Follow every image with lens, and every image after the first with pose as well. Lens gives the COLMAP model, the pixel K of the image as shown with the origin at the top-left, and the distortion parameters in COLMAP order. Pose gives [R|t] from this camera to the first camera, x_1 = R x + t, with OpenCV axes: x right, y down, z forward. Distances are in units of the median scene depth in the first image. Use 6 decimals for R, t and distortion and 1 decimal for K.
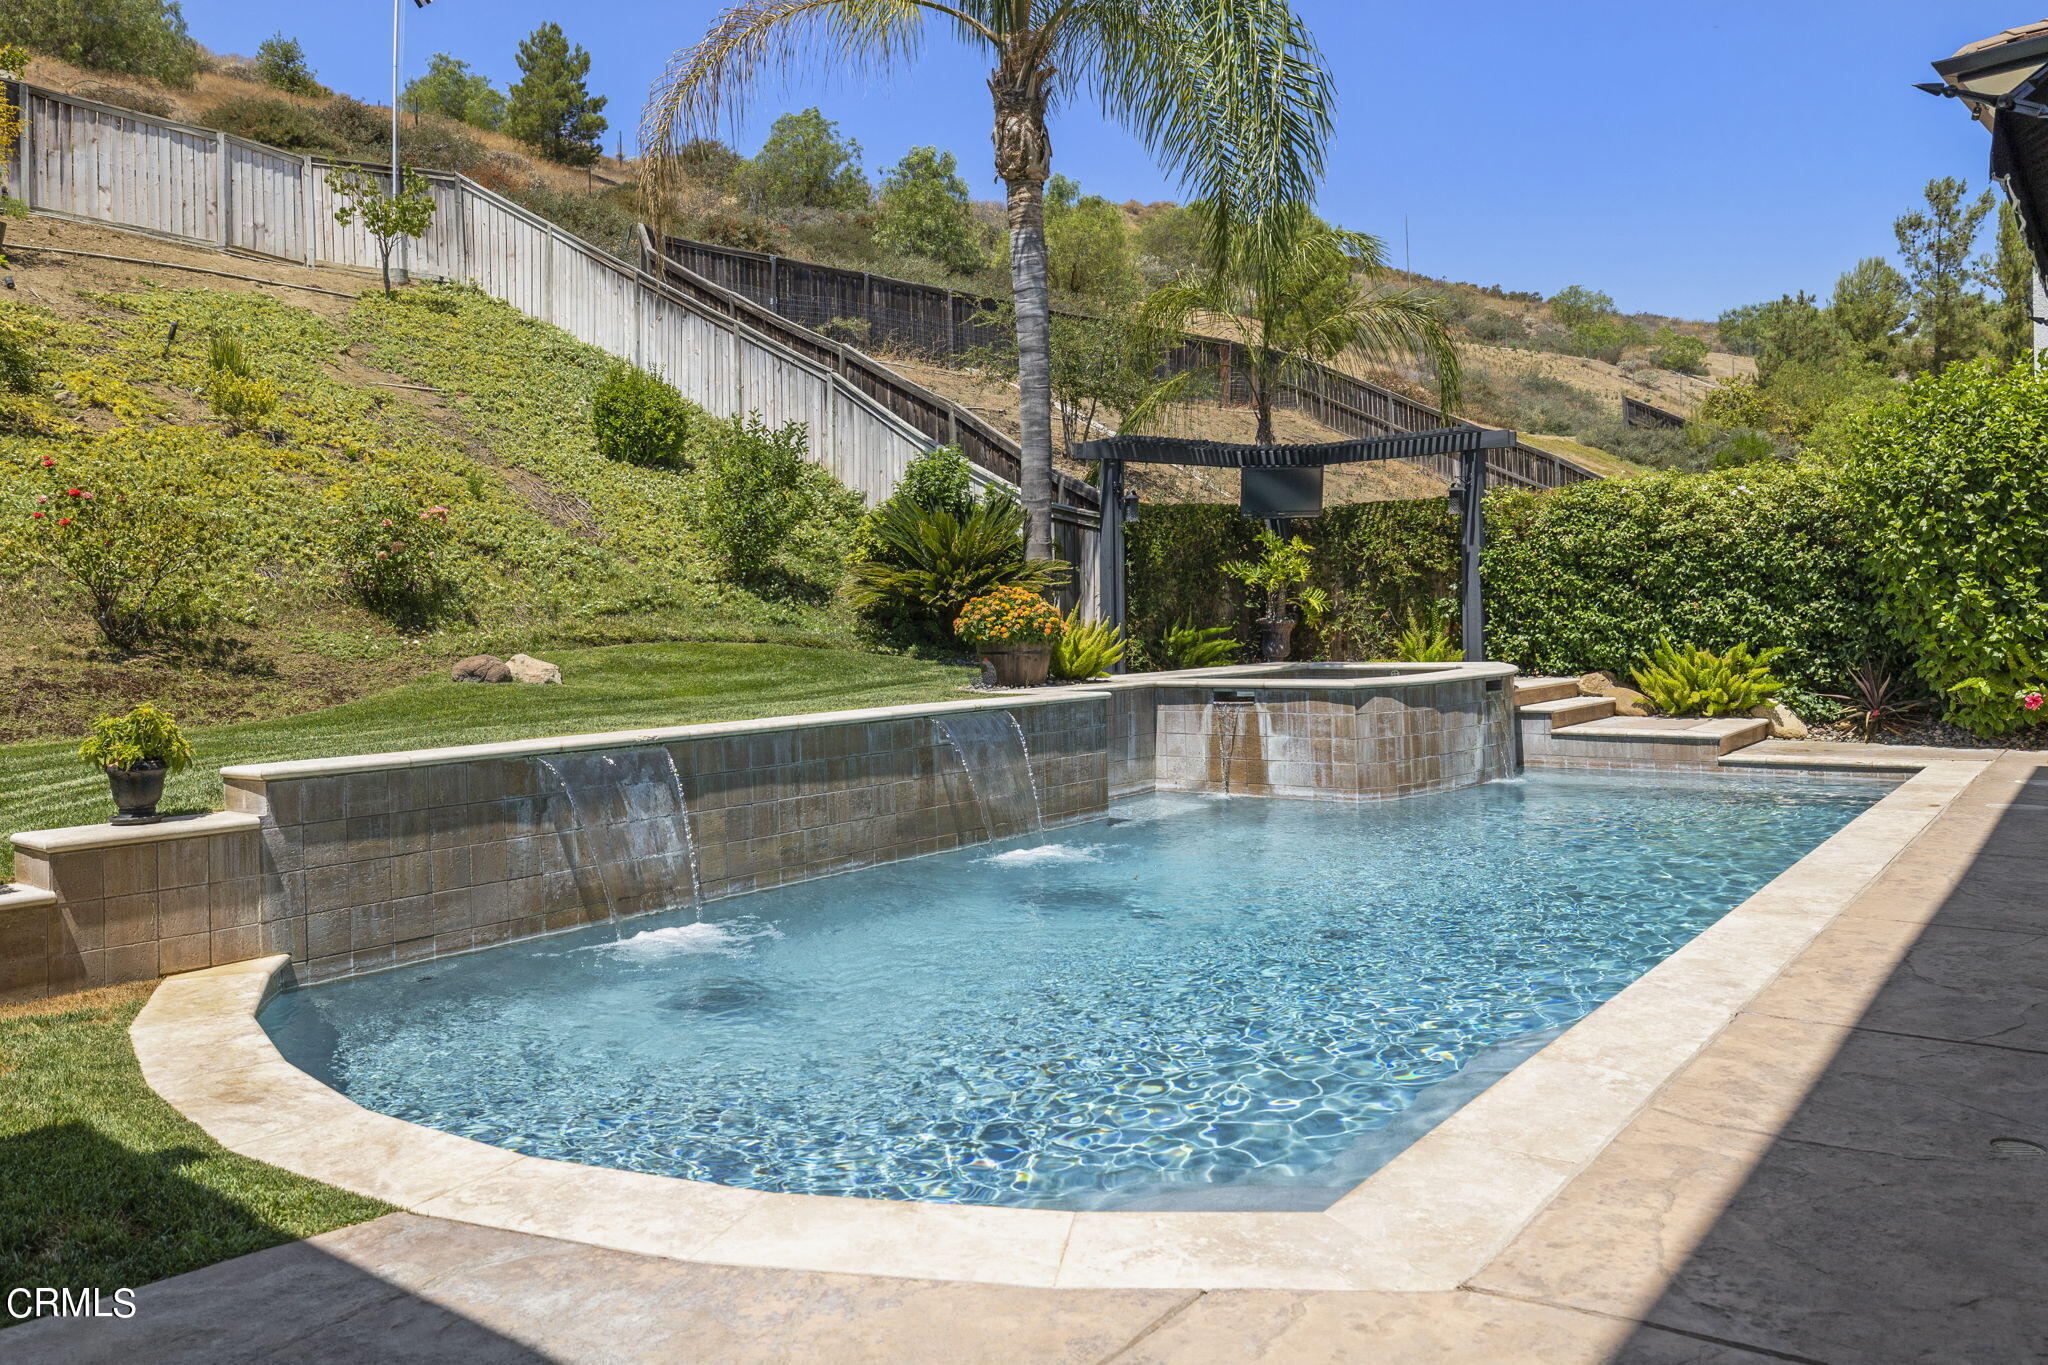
lens RADIAL K [[1747.2, 0, 1024.0], [0, 1747.2, 682.5], [0, 0, 1]] dist [0.006998, 0.005358]
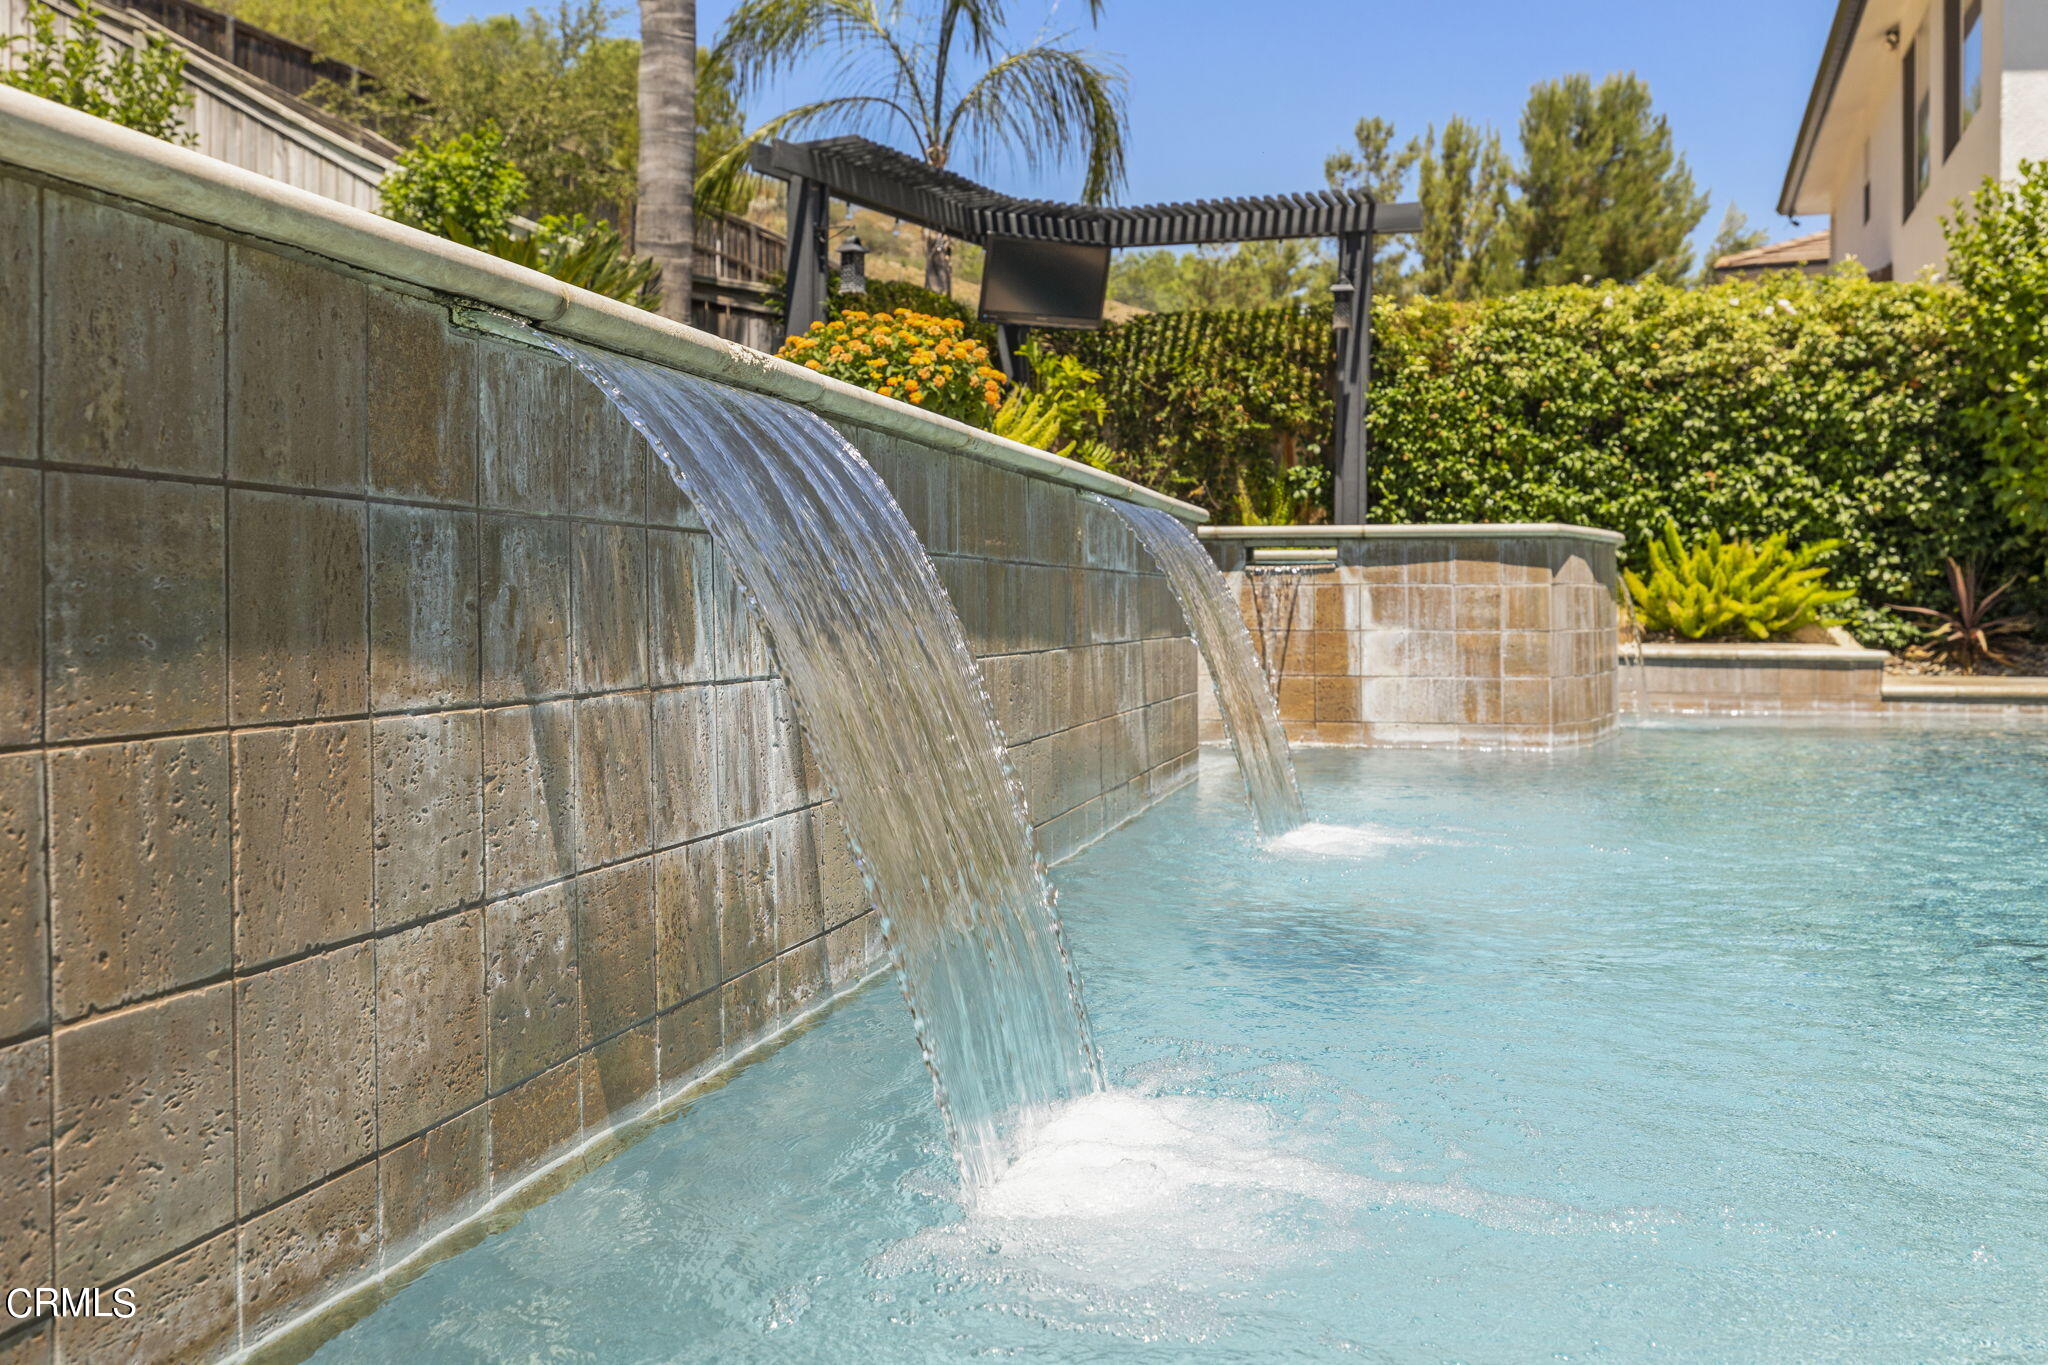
lens RADIAL K [[1965.1, 0, 1024.0], [0, 1965.1, 682.5], [0, 0, 1]] dist [0.012124, 0.002611]
pose [[0.892304, 0.012294, 0.451267, -0.189751], [-0.002341, 0.999742, -0.022608, 0.052167], [-0.451428, 0.019117, 0.892103, 0.449328]]
